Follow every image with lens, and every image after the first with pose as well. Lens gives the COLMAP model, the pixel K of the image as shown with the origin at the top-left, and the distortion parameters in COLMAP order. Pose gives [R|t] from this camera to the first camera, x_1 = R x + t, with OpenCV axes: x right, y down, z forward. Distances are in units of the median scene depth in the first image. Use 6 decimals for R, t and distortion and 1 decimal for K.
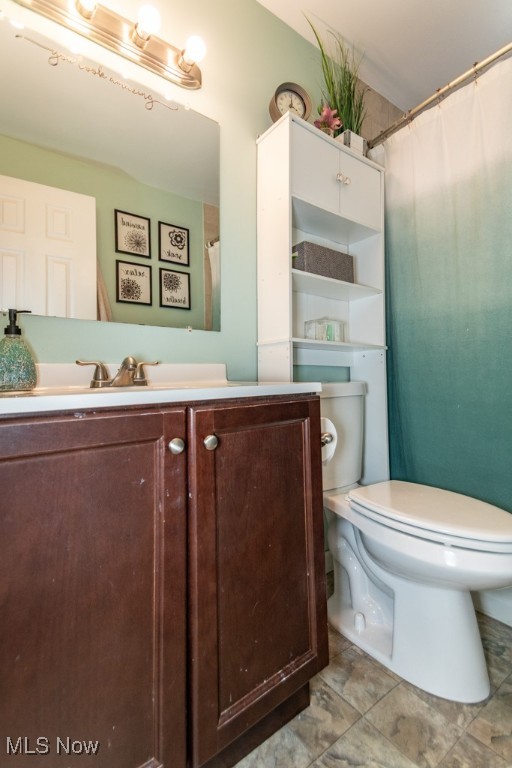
lens RADIAL K [[355.5, 0, 246.2], [0, 355.5, 395.4], [0, 0, 1]] dist [0.057587, -0.017119]
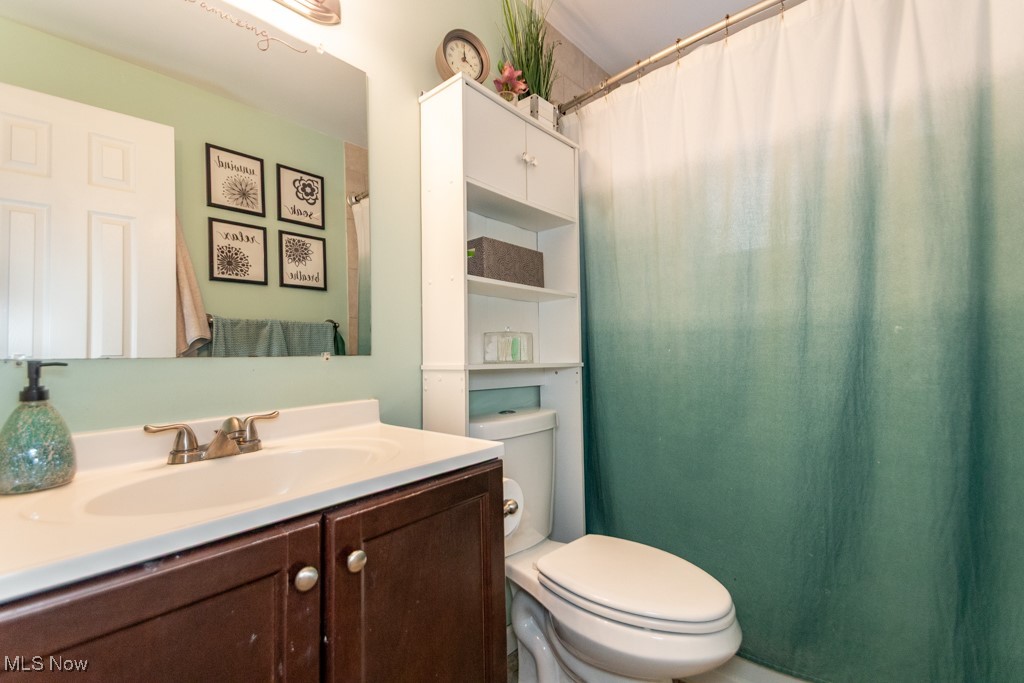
lens RADIAL K [[474.0, 0, 510.5], [0, 474.0, 342.6], [0, 0, 1]] dist [0.057587, -0.017119]
pose [[0.977063, -0.001531, 0.212947, 0.000229], [-0.001692, 0.999887, 0.014952, -0.211950], [-0.212945, -0.014970, 0.976949, -0.025212]]
